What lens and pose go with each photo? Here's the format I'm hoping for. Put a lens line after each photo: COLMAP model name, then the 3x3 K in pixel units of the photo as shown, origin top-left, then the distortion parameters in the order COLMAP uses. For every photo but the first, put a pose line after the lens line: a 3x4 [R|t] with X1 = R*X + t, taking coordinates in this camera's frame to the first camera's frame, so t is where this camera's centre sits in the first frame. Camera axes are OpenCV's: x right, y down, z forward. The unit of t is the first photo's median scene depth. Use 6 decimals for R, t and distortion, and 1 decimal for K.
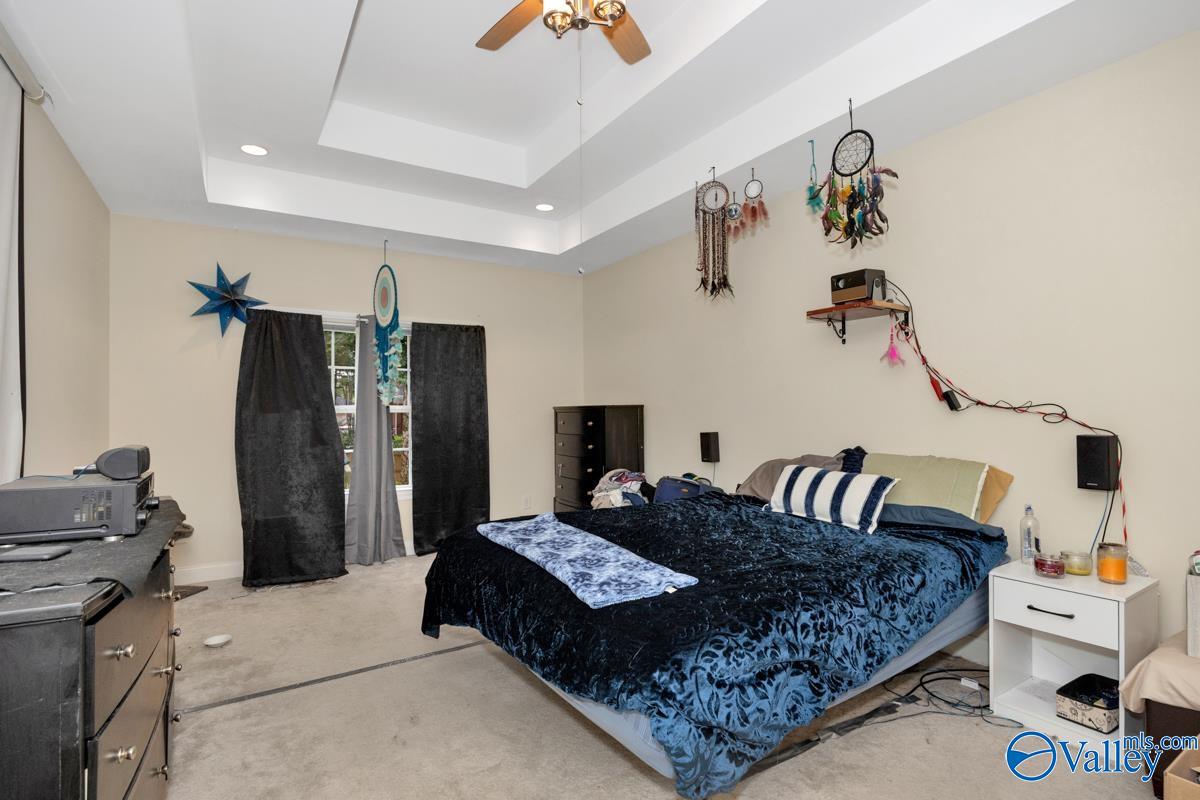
lens RADIAL K [[560.1, 0, 599.0], [0, 560.1, 405.1], [0, 0, 1]] dist [-0.009808, 0.000577]
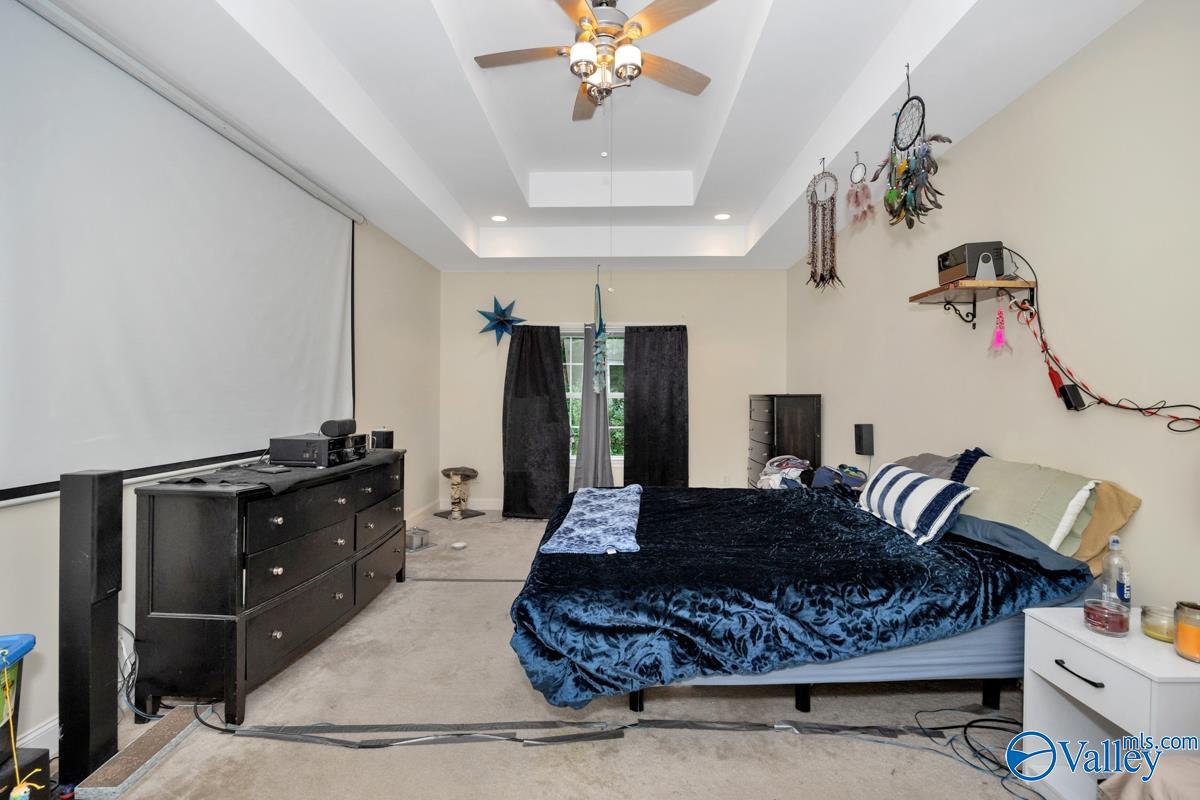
lens RADIAL K [[501.9, 0, 599.7], [0, 501.9, 394.2], [0, 0, 1]] dist [-0.005141, 0.000240]
pose [[0.843859, 0.009549, -0.536480, 0.329360], [-0.004013, 0.999926, 0.011486, -0.013283], [0.536550, -0.007539, 0.843835, 0.028145]]
